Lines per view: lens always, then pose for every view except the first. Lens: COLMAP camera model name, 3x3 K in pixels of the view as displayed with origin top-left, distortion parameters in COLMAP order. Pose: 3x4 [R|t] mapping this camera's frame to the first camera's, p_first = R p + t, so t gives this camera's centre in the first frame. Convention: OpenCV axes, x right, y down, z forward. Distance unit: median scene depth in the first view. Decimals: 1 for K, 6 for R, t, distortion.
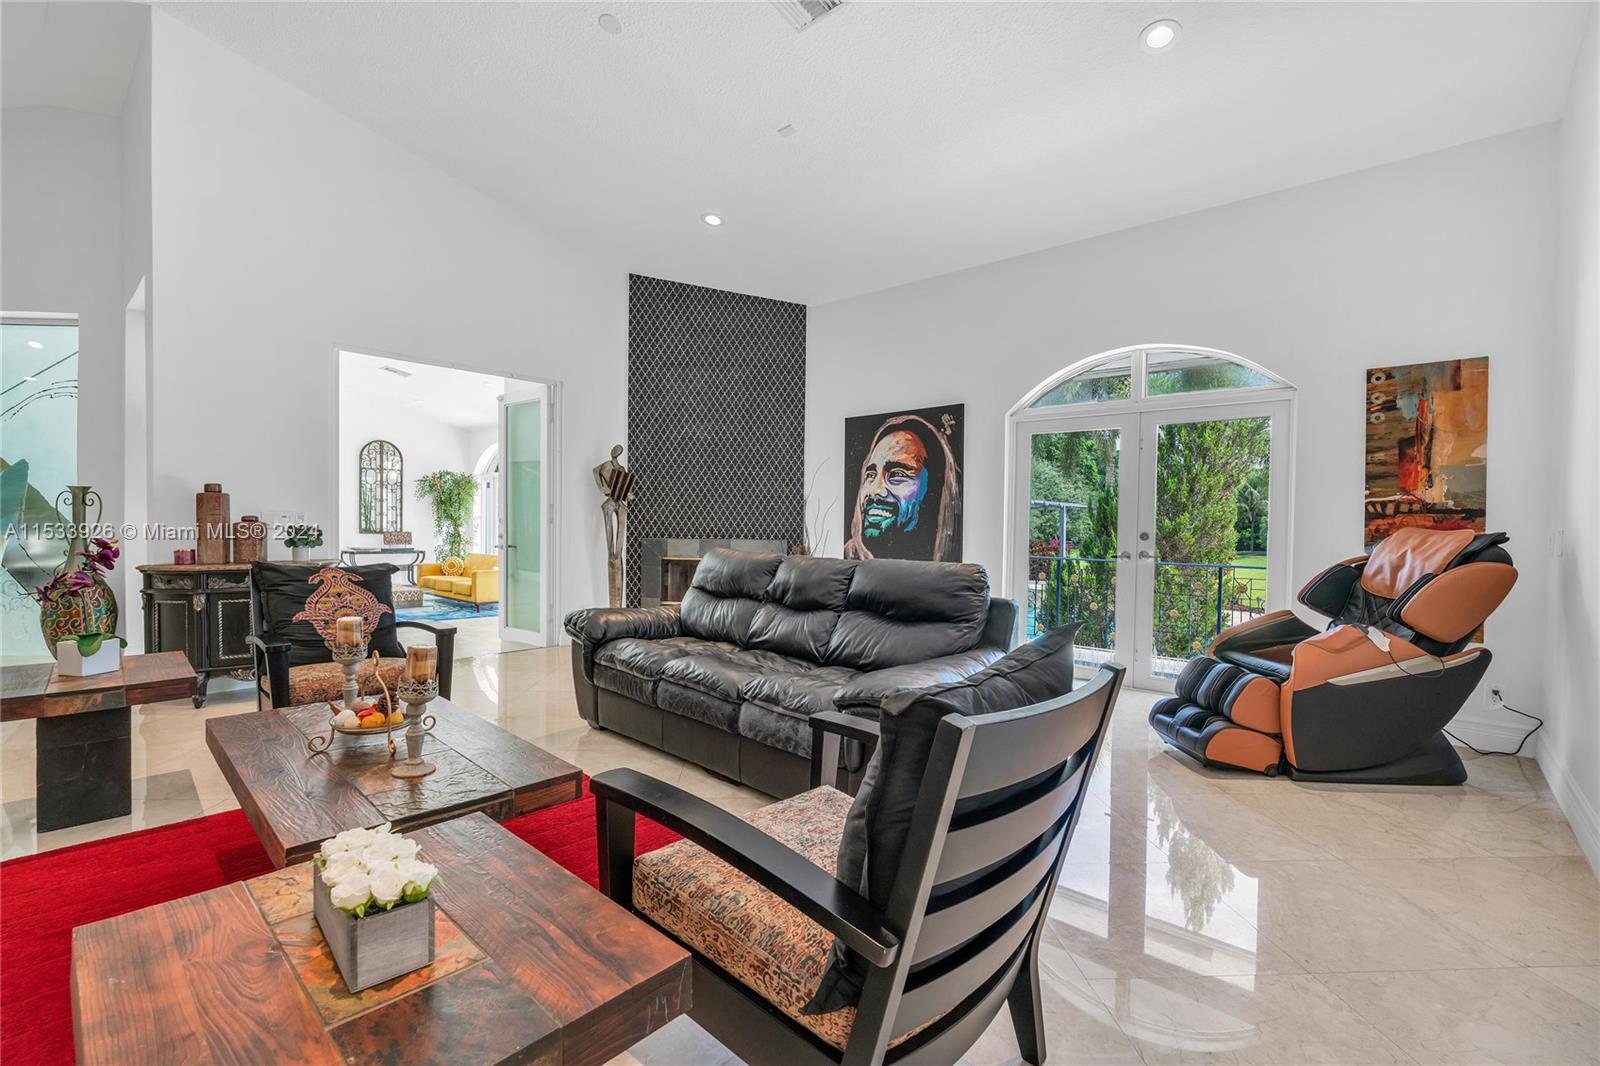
lens RADIAL K [[702.2, 0, 802.0], [0, 702.2, 533.9], [0, 0, 1]] dist [-0.008324, 0.000518]
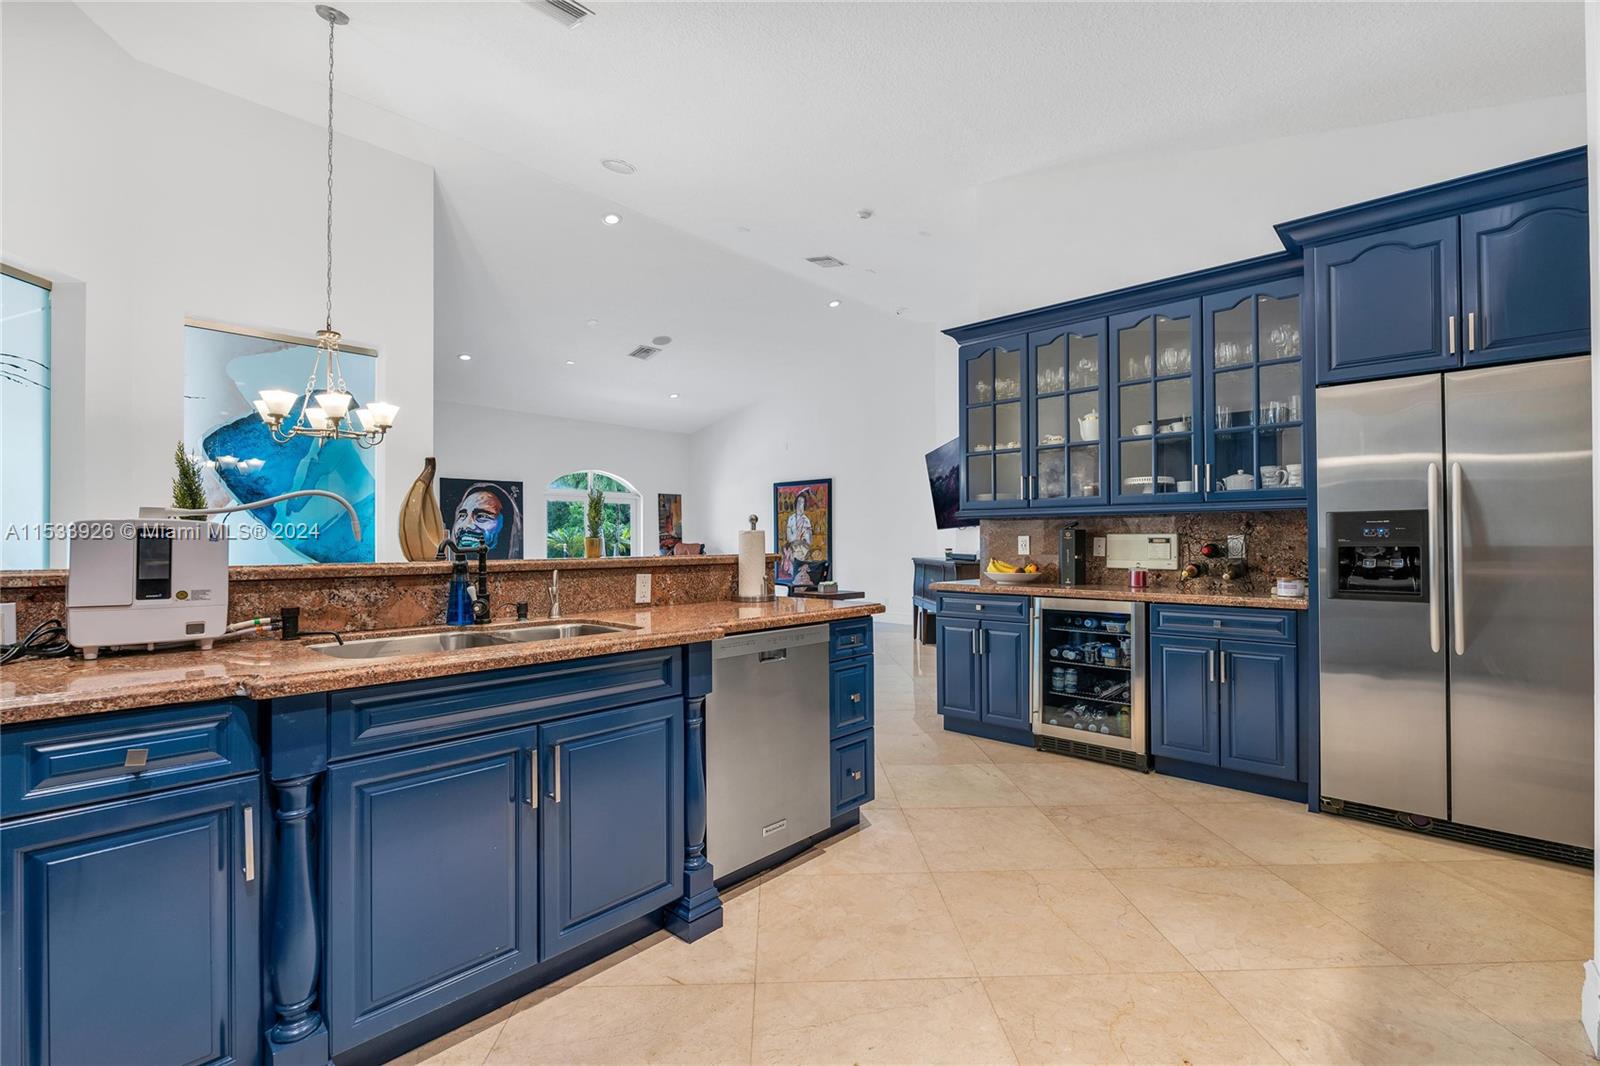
lens RADIAL K [[702.2, 0, 802.0], [0, 702.2, 533.9], [0, 0, 1]] dist [-0.008324, 0.000518]
pose [[0.021556, -0.000765, 0.999767, -1.517549], [0.023585, 0.999722, 0.000257, -0.023769], [-0.999489, 0.023574, 0.021568, 0.181367]]
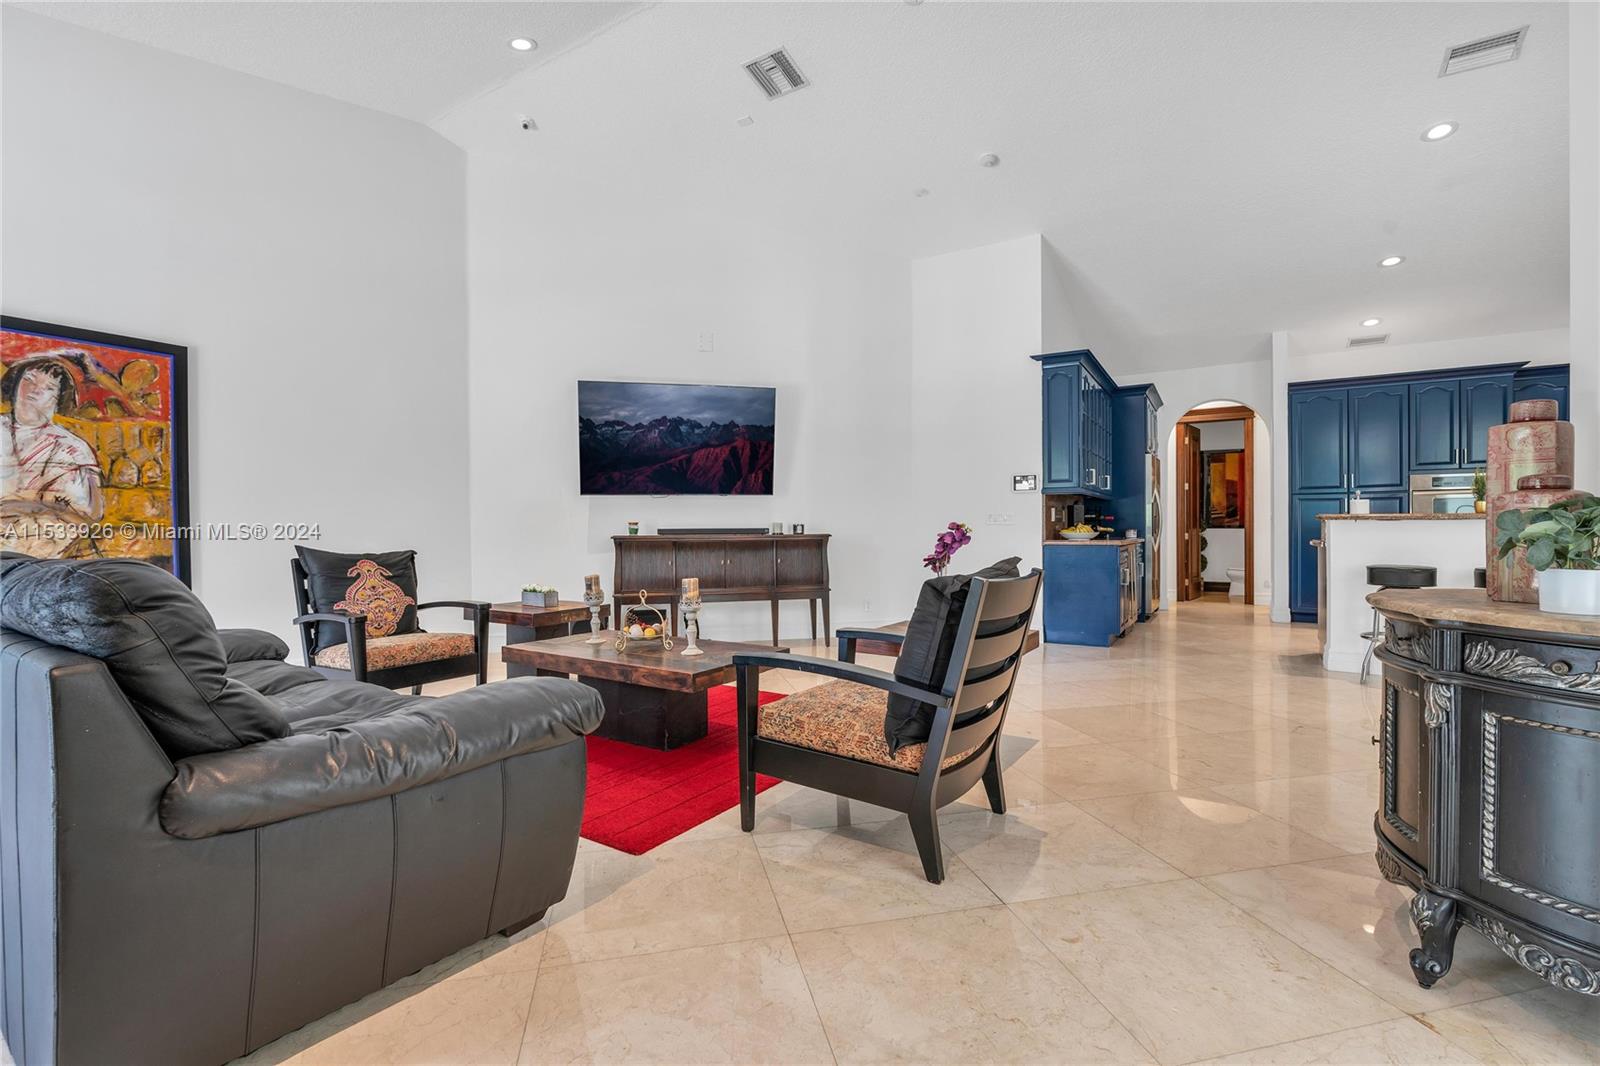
lens RADIAL K [[693.2, 0, 800.0], [0, 693.2, 533.0], [0, 0, 1]] dist [-0.010276, 0.000425]
pose [[-0.987092, -0.006899, -0.160004, -0.255511], [-0.011165, 0.999605, 0.025782, -0.001863], [0.159763, 0.027235, -0.986780, 0.910112]]
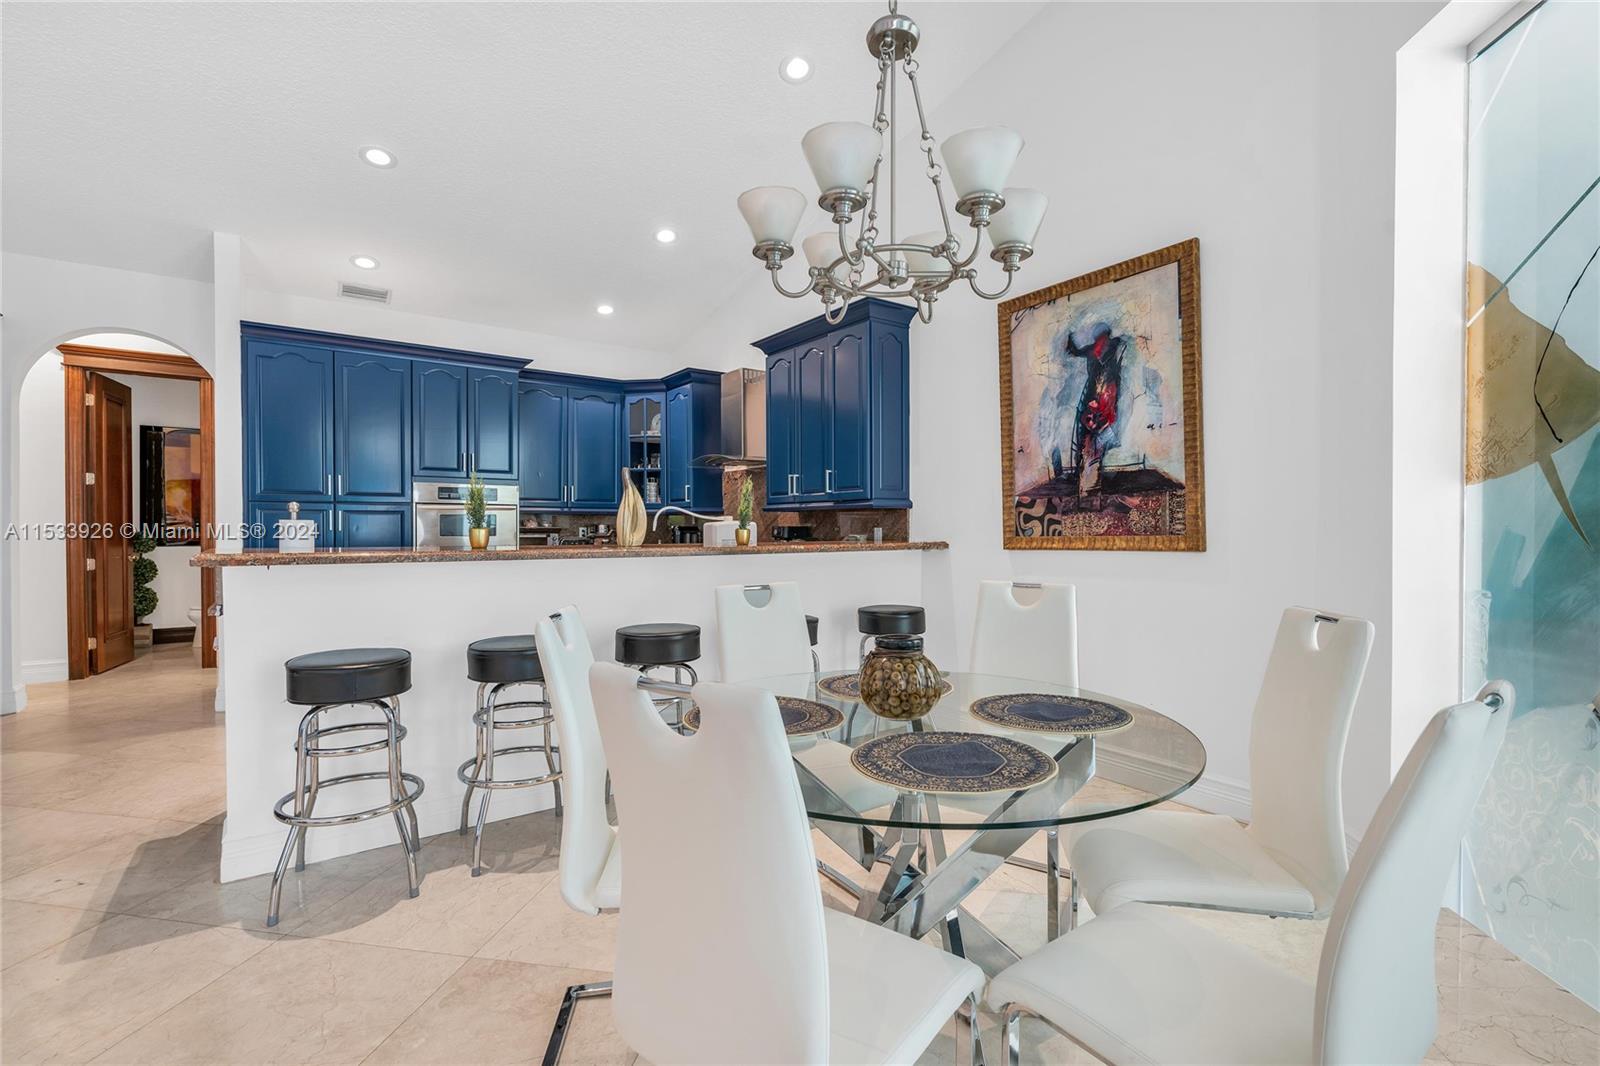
lens RADIAL K [[690.1, 0, 800.0], [0, 690.1, 533.0], [0, 0, 1]] dist [-0.009939, 0.000455]
pose [[-0.214453, -0.004225, -0.976725, -0.678183], [-0.023475, 0.999724, 0.000830, -0.026810], [0.976452, 0.023106, -0.214493, 0.616437]]
